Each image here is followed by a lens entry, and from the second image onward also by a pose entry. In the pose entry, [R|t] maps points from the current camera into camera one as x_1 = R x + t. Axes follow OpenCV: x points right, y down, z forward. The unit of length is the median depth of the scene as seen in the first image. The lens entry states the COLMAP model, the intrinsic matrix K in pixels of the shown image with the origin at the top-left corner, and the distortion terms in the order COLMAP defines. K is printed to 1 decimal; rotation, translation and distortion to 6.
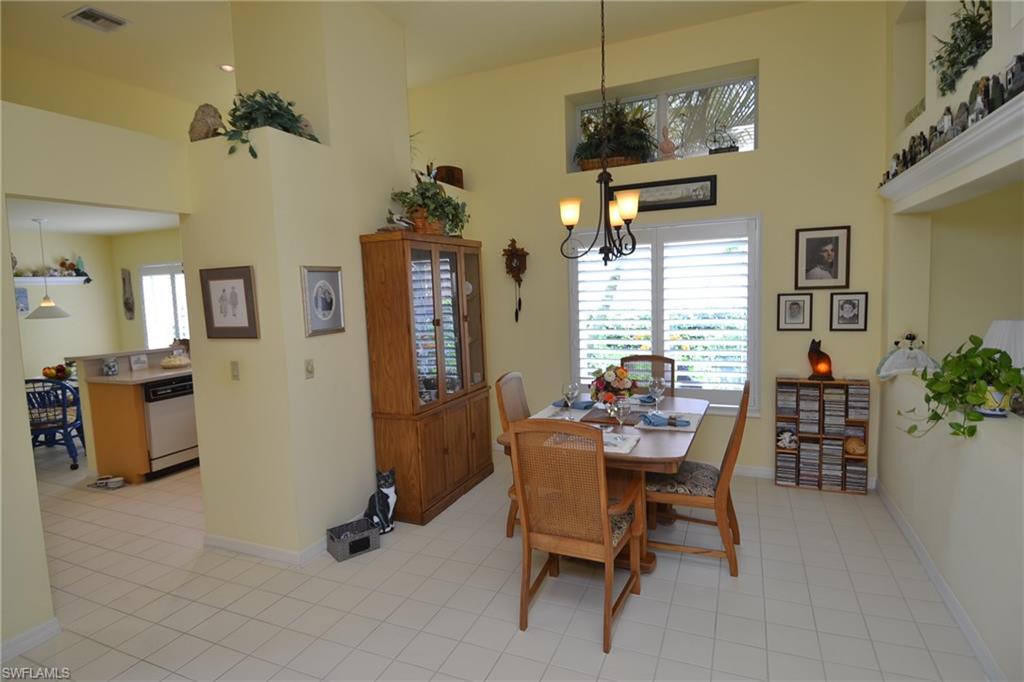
lens RADIAL K [[543.2, 0, 499.3], [0, 543.2, 335.3], [0, 0, 1]] dist [0.056086, -0.059909]
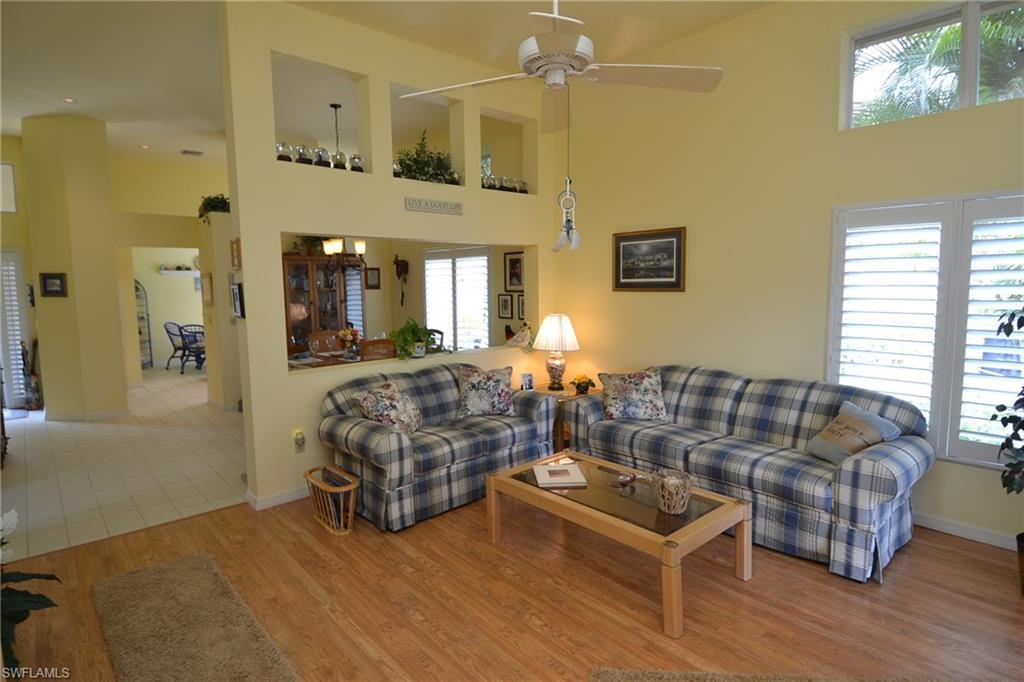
lens RADIAL K [[543.2, 0, 499.3], [0, 543.2, 335.3], [0, 0, 1]] dist [0.056086, -0.059909]
pose [[0.903462, 0.065323, -0.423661, 1.311333], [-0.056327, 0.997842, 0.033737, -0.012825], [0.424951, -0.006617, 0.905192, -0.436302]]
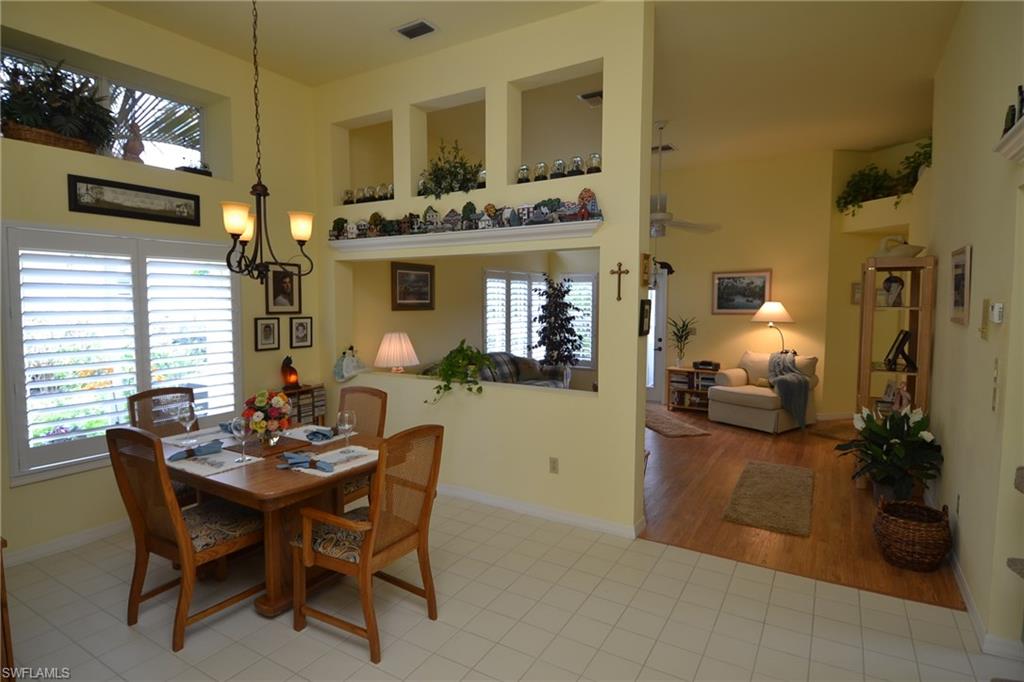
lens RADIAL K [[543.2, 0, 499.3], [0, 543.2, 335.3], [0, 0, 1]] dist [0.056086, -0.059909]
pose [[0.132064, -0.025962, 0.990901, -0.583712], [0.081135, 0.996586, 0.015298, -0.019836], [-0.987915, 0.078376, 0.133719, 0.417514]]
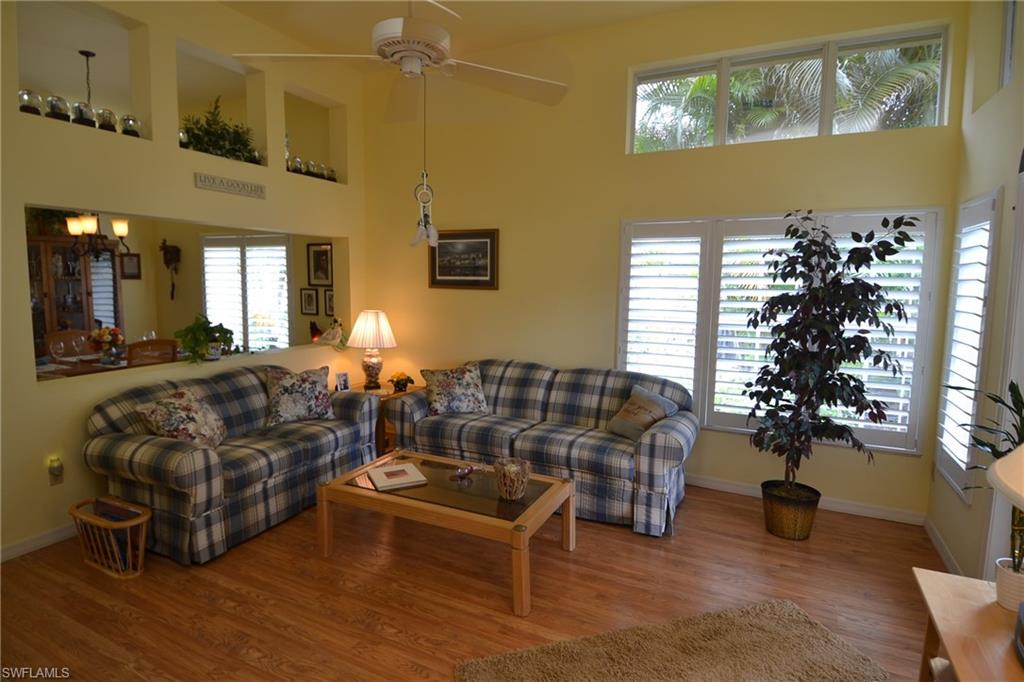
lens RADIAL K [[543.2, 0, 499.3], [0, 543.2, 335.3], [0, 0, 1]] dist [0.056086, -0.059909]
pose [[0.997531, 0.054423, -0.044381, 1.226591], [-0.053662, 0.998394, 0.018150, -0.008082], [0.045297, -0.015724, 0.998850, -0.445616]]
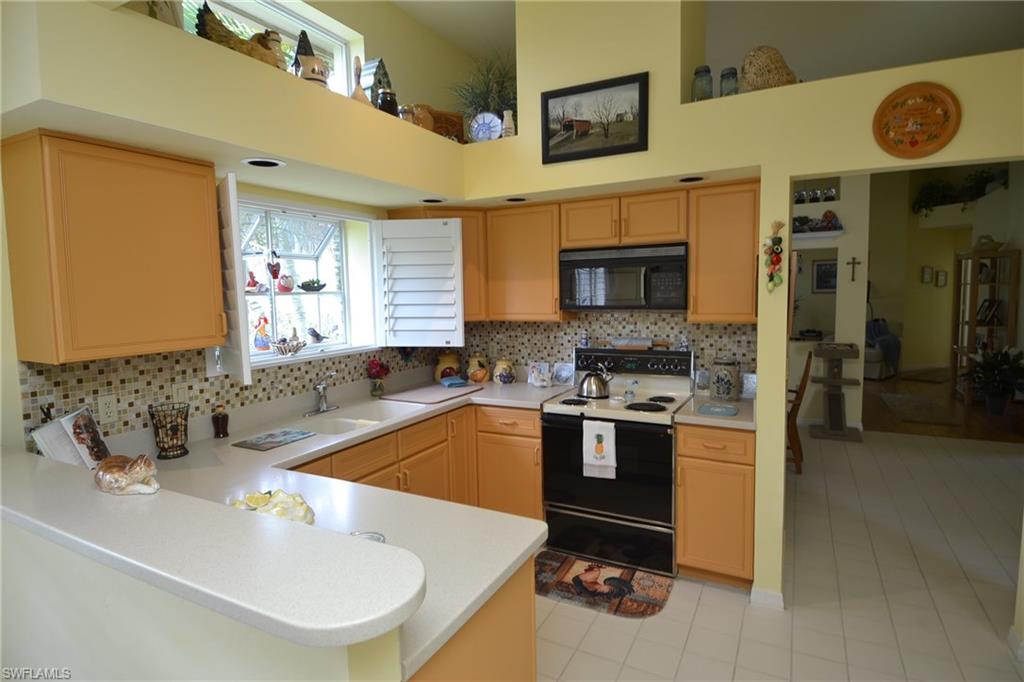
lens RADIAL K [[543.2, 0, 499.3], [0, 543.2, 335.3], [0, 0, 1]] dist [0.056086, -0.059909]
pose [[0.084878, -0.047788, 0.995245, -1.239017], [0.103489, 0.993870, 0.038896, -0.061372], [-0.991002, 0.099696, 0.089303, 1.204810]]
